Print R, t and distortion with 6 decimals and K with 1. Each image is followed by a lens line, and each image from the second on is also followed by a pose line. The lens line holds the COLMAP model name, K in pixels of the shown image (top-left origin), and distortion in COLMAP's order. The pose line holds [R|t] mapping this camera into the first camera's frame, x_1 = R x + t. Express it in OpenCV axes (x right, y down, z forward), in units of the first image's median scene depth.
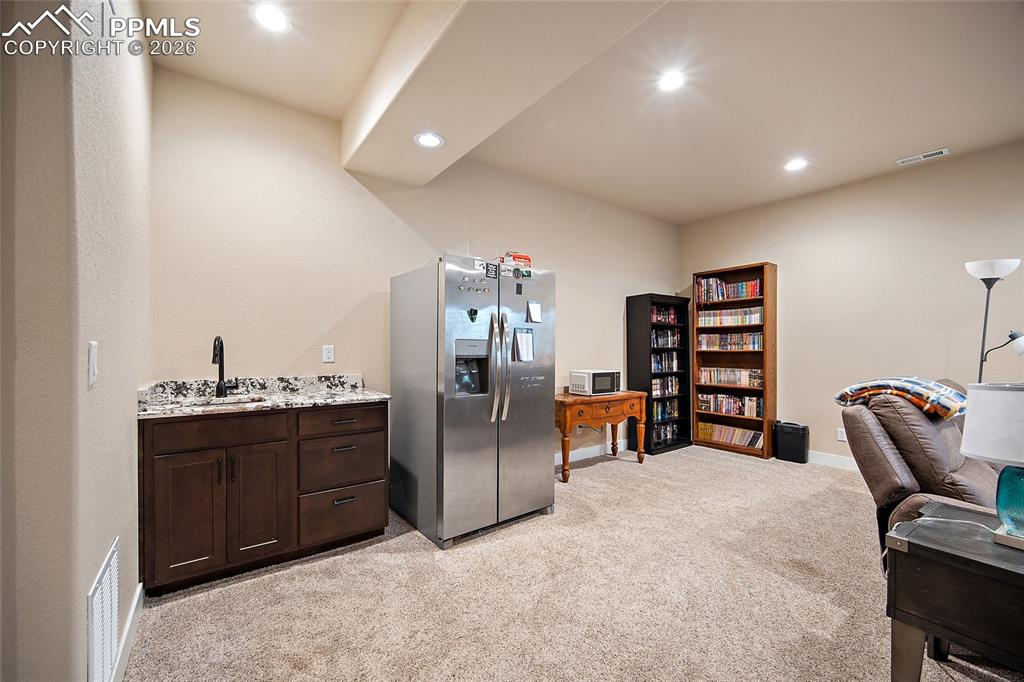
lens RADIAL K [[405.1, 0, 507.7], [0, 405.1, 347.7], [0, 0, 1]] dist [-0.000995, -0.000132]
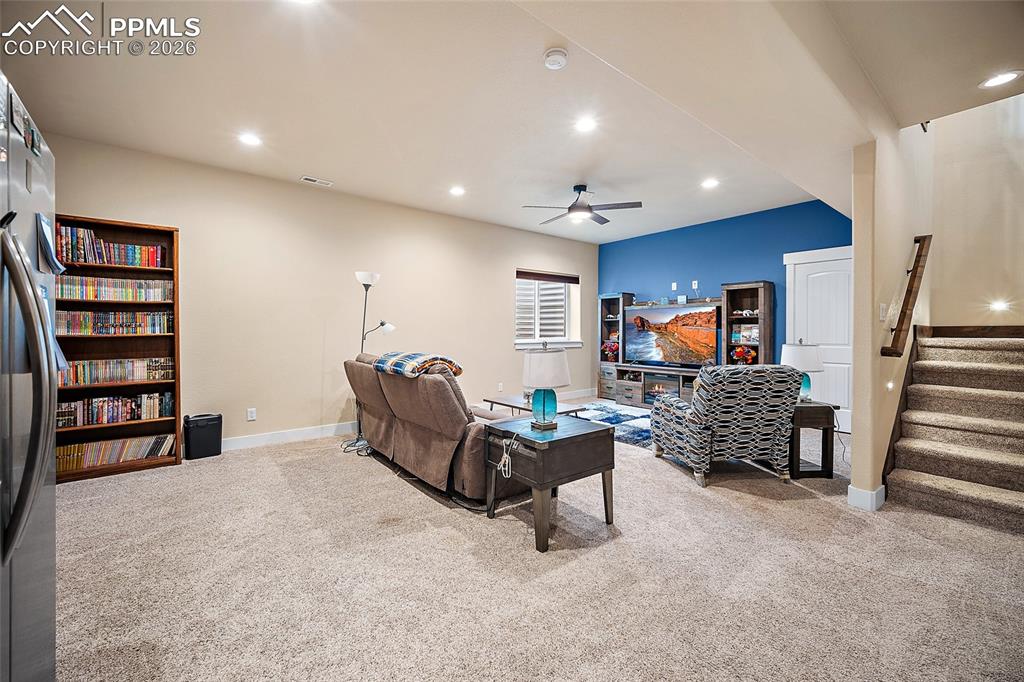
lens RADIAL K [[405.1, 0, 507.7], [0, 405.1, 331.0], [0, 0, 1]] dist [-0.000995, -0.000132]
pose [[-0.029892, -0.005869, 0.999536, -0.204158], [0.001358, 0.999982, 0.005912, -0.003717], [-0.999552, 0.001534, -0.029883, 0.330245]]
